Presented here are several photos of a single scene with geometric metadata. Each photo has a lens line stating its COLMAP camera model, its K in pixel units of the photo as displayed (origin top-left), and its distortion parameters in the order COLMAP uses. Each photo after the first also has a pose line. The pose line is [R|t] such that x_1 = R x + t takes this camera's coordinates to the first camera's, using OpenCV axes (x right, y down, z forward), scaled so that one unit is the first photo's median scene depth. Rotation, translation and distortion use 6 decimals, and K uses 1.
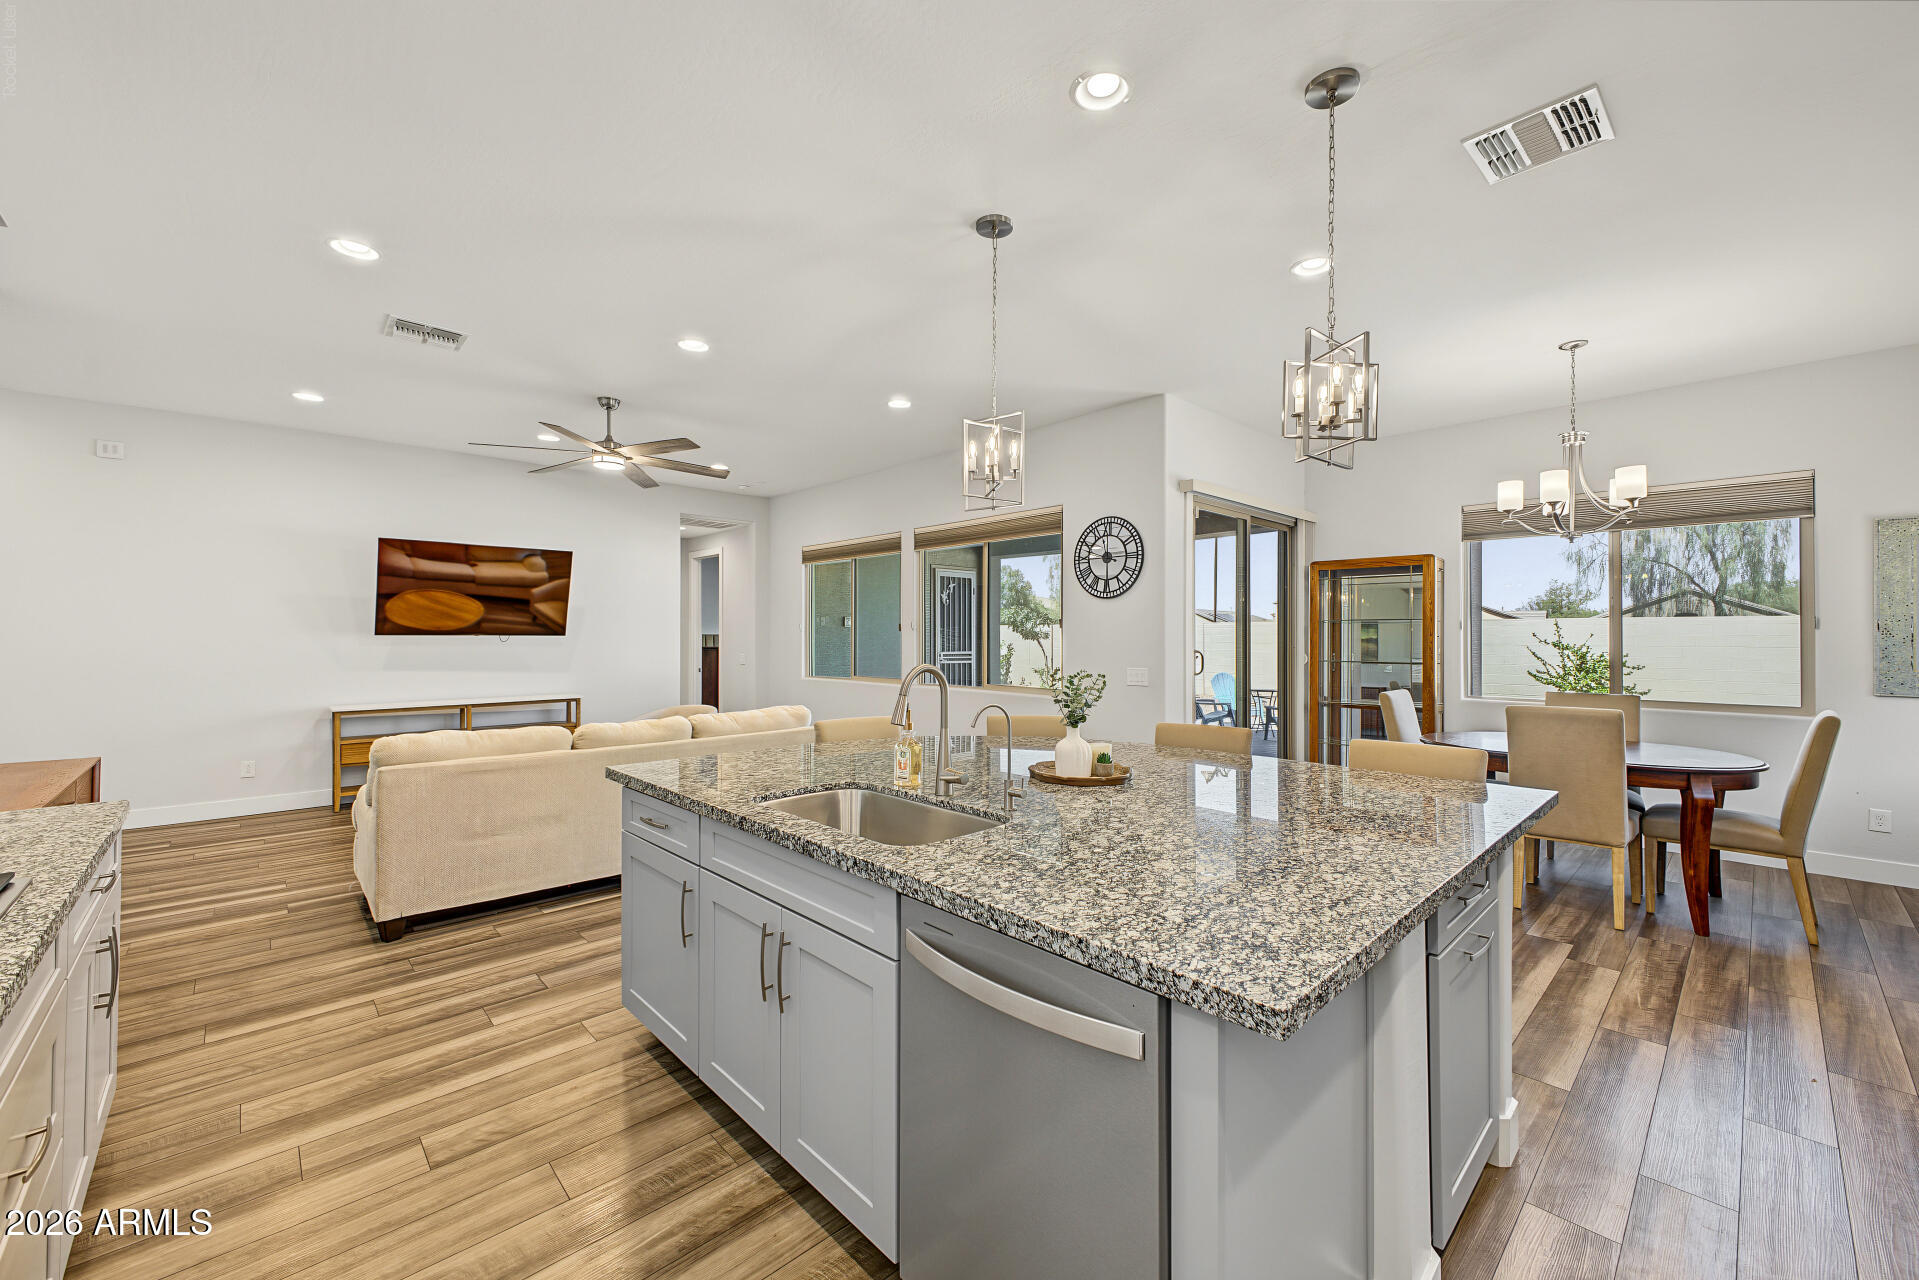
lens RADIAL K [[754.7, 0, 956.8], [0, 754.7, 628.8], [0, 0, 1]] dist [0.015791, -0.000048]
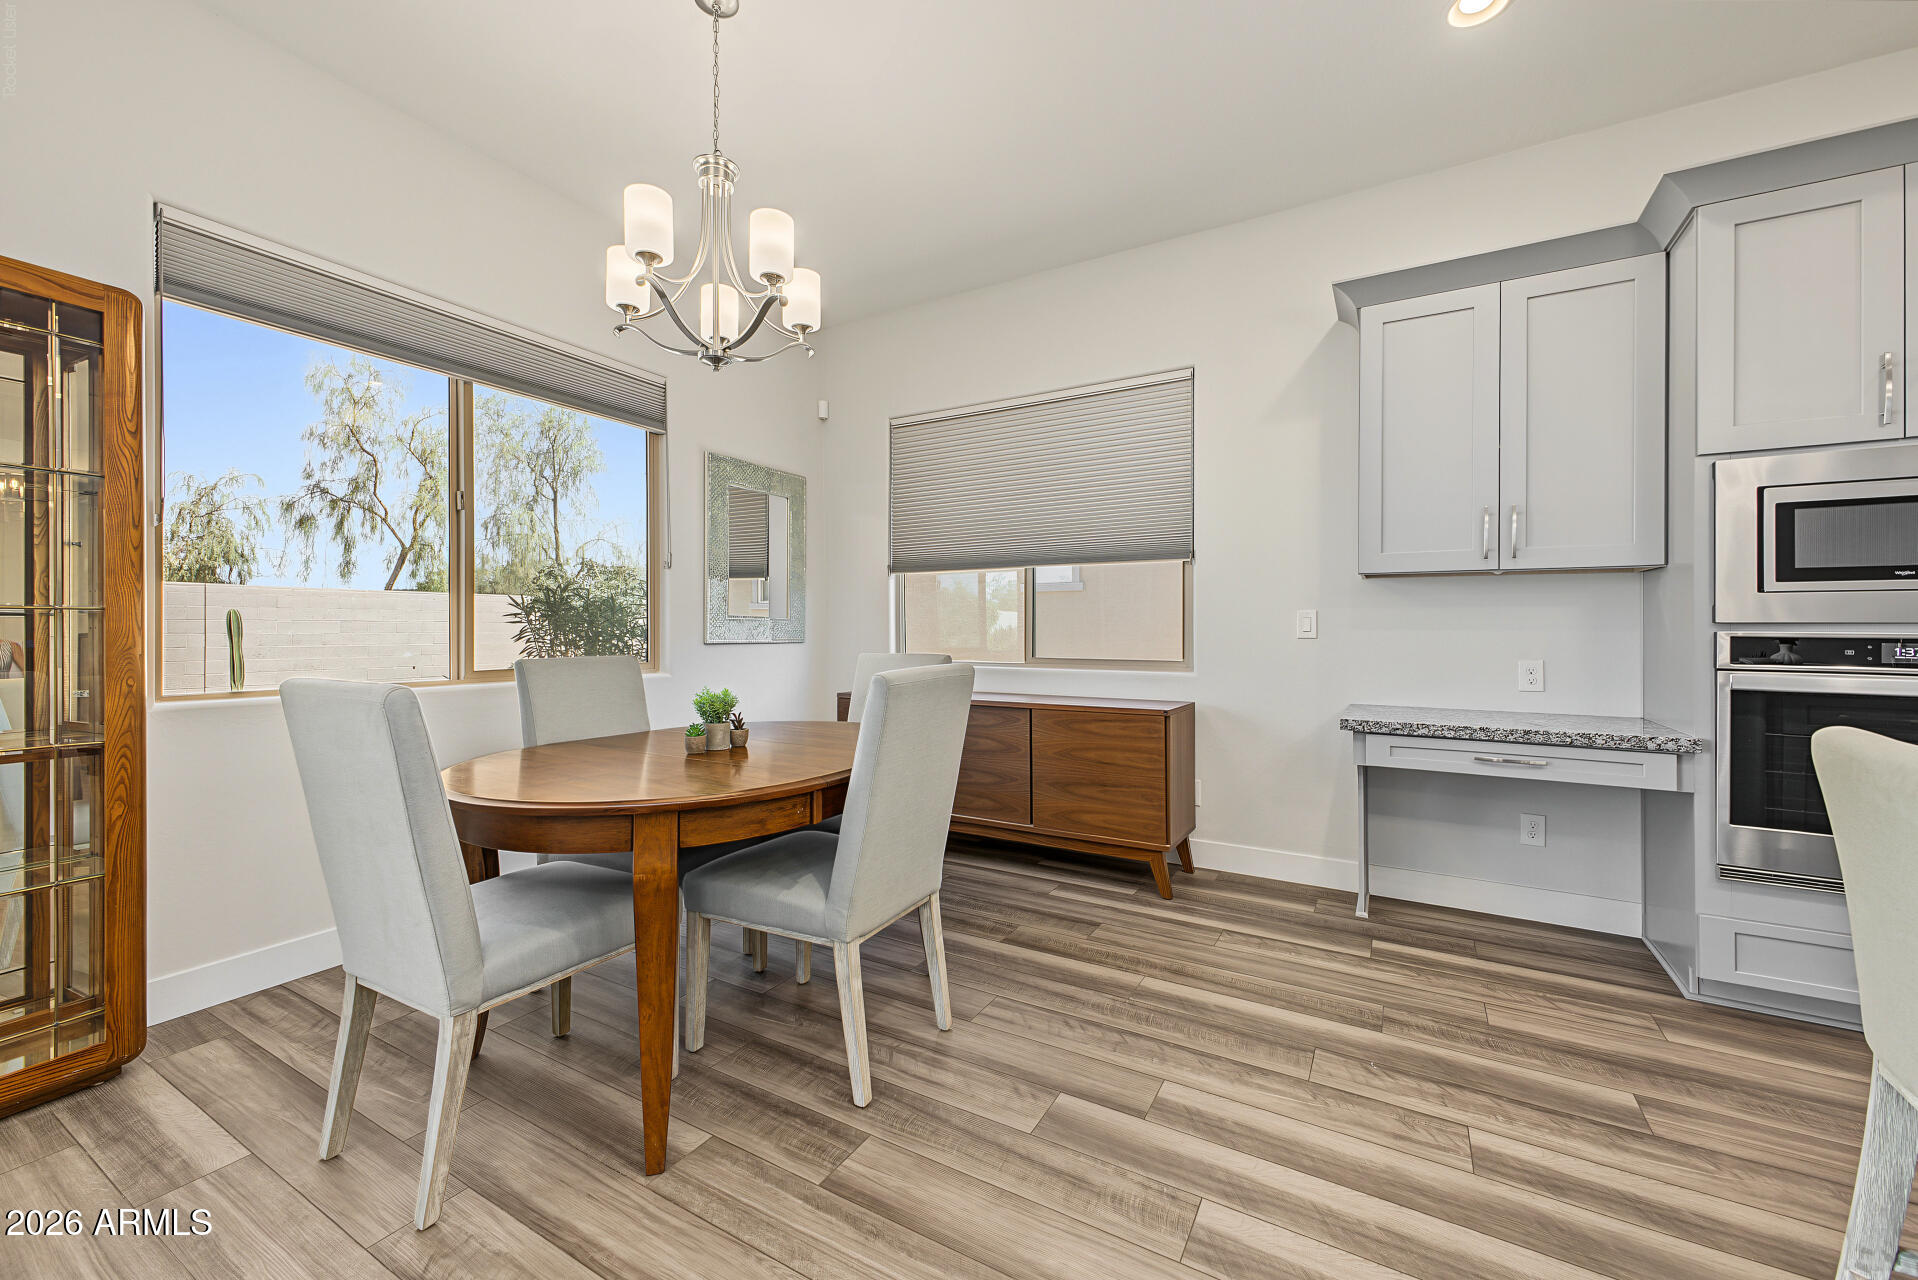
lens RADIAL K [[754.3, 0, 956.3], [0, 754.3, 628.8], [0, 0, 1]] dist [0.015791, -0.000048]
pose [[-0.278840, -0.011632, 0.960267, 0.198666], [0.000222, 0.999926, 0.012177, 0.047481], [-0.960337, 0.003608, -0.278817, 0.785919]]
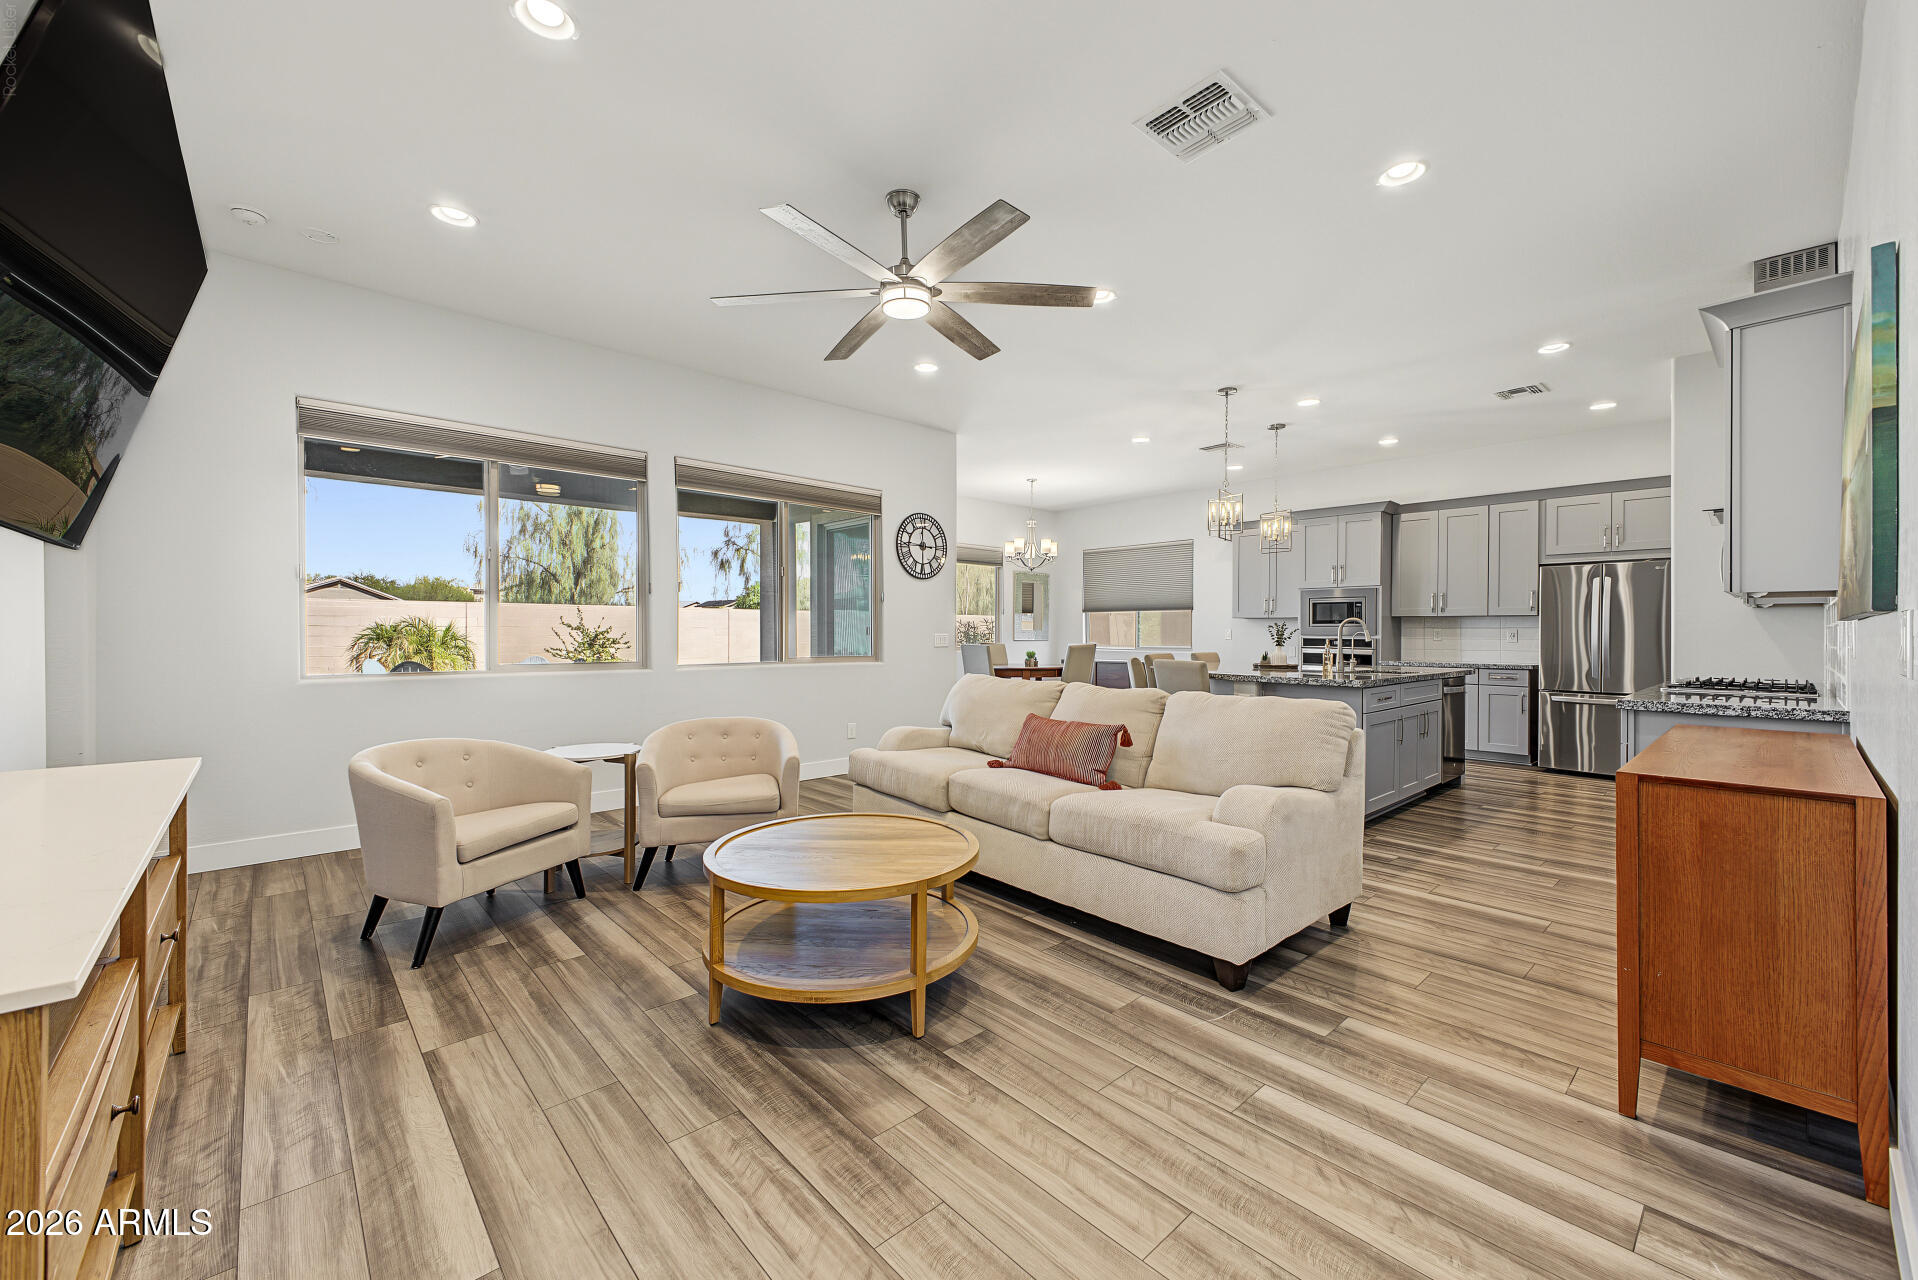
lens RADIAL K [[754.3, 0, 956.3], [0, 754.3, 628.8], [0, 0, 1]] dist [0.015791, -0.000048]
pose [[0.011168, 0.000496, 0.999938, -1.073261], [-0.016325, 0.999867, -0.000314, 0.043030], [-0.999804, -0.016320, 0.011175, 0.945758]]
